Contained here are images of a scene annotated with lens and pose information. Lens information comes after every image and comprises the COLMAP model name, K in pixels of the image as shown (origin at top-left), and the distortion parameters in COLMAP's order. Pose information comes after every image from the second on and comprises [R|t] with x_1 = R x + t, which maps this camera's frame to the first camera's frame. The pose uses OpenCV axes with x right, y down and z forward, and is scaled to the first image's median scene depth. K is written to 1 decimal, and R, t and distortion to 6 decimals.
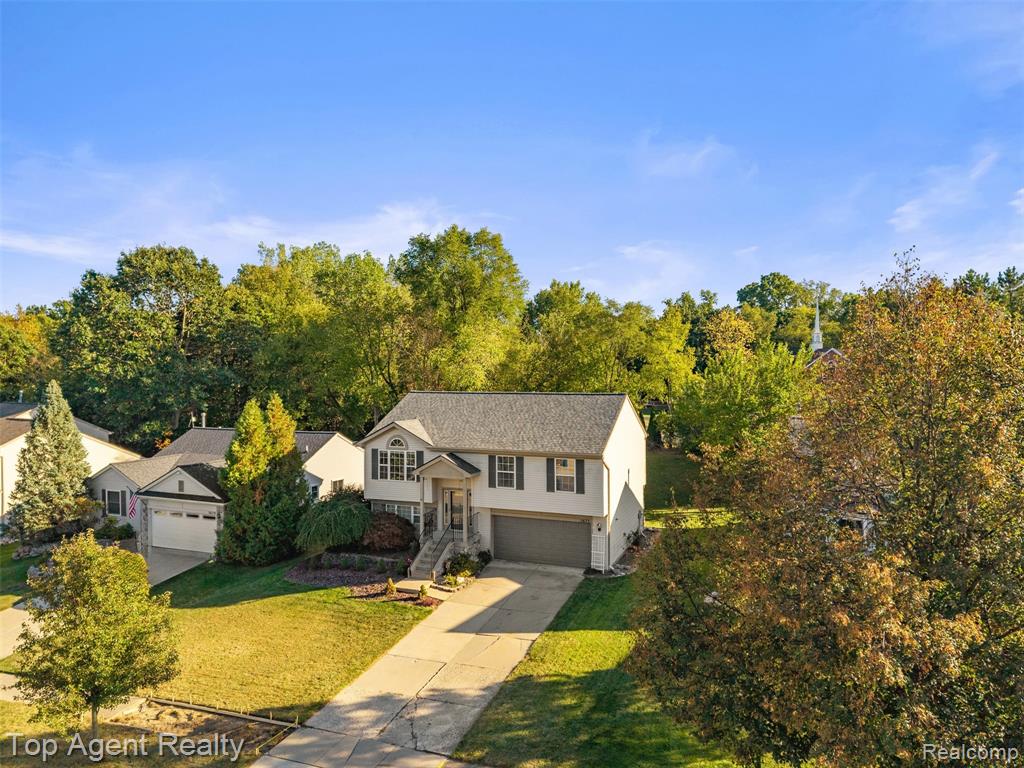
lens RADIAL K [[694.1, 0, 494.2], [0, 694.1, 366.2], [0, 0, 1]] dist [0.007804, -0.000518]
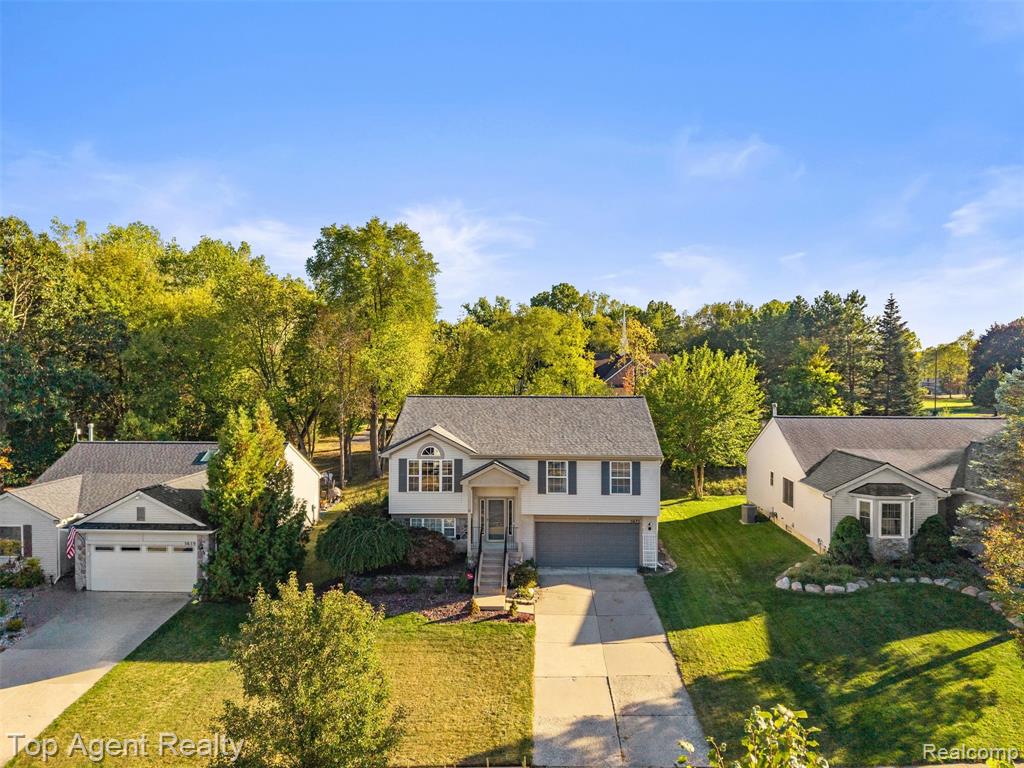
lens RADIAL K [[694.1, 0, 494.2], [0, 694.1, 366.2], [0, 0, 1]] dist [0.007804, -0.000518]
pose [[0.938627, 0.007722, 0.344847, -0.409855], [-0.007030, 0.999970, -0.003258, -0.001183], [-0.344862, 0.000633, 0.938653, 0.106557]]
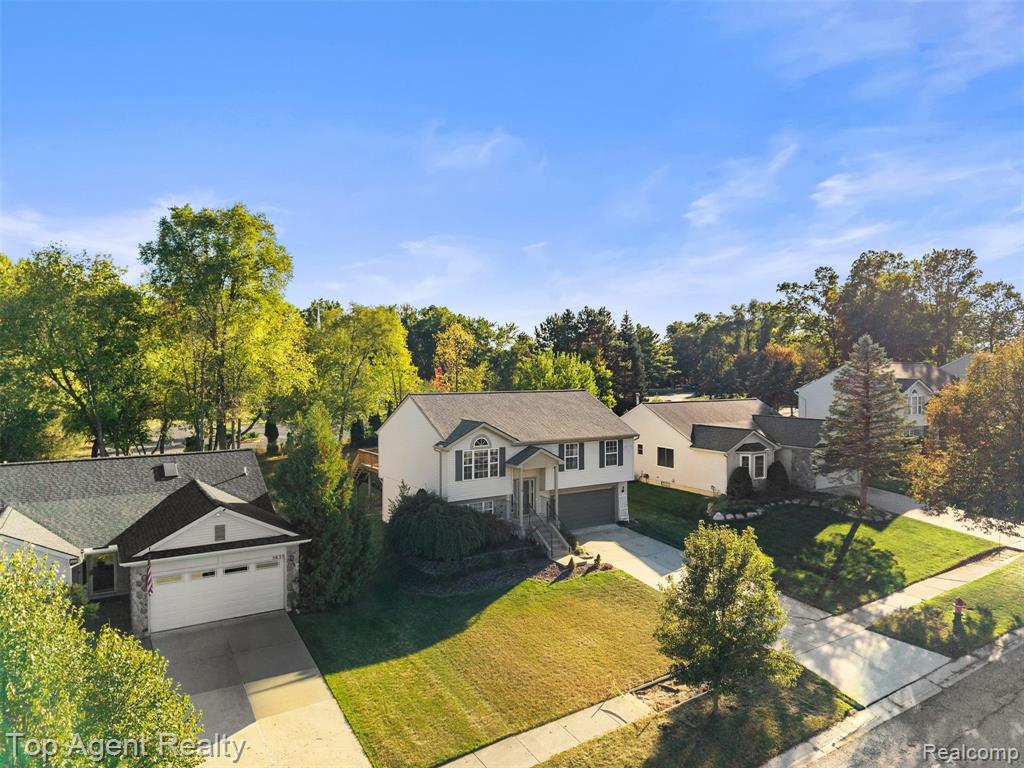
lens RADIAL K [[699.9, 0, 505.8], [0, 699.9, 365.0], [0, 0, 1]] dist [0.016429, 0.000362]
pose [[0.569923, 0.007737, 0.821662, -1.051179], [-0.005463, 0.999969, -0.005627, 0.001113], [-0.821680, -0.001282, 0.569948, 0.403730]]
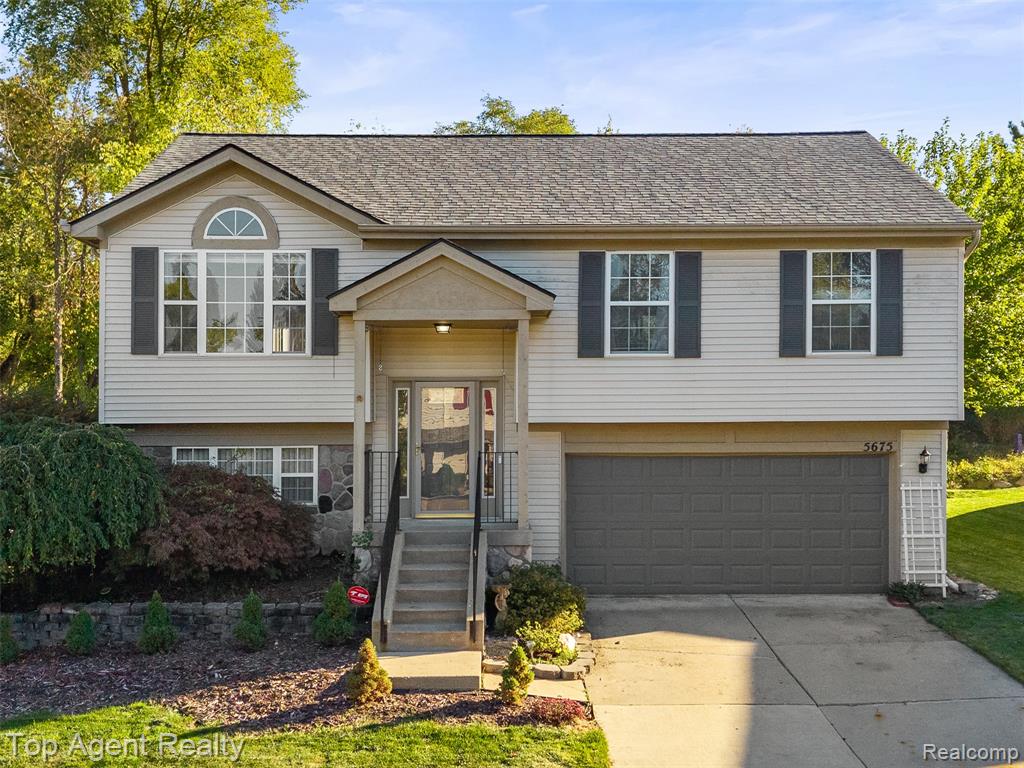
lens RADIAL K [[1175.0, 0, 490.2], [0, 1175.0, 430.2], [0, 0, 1]] dist [0.033397, 0.010450]
pose [[0.917149, 0.007506, 0.398475, -0.255596], [-0.008886, 0.999959, 0.001618, 0.209658], [-0.398446, -0.005025, 0.917178, 0.544026]]
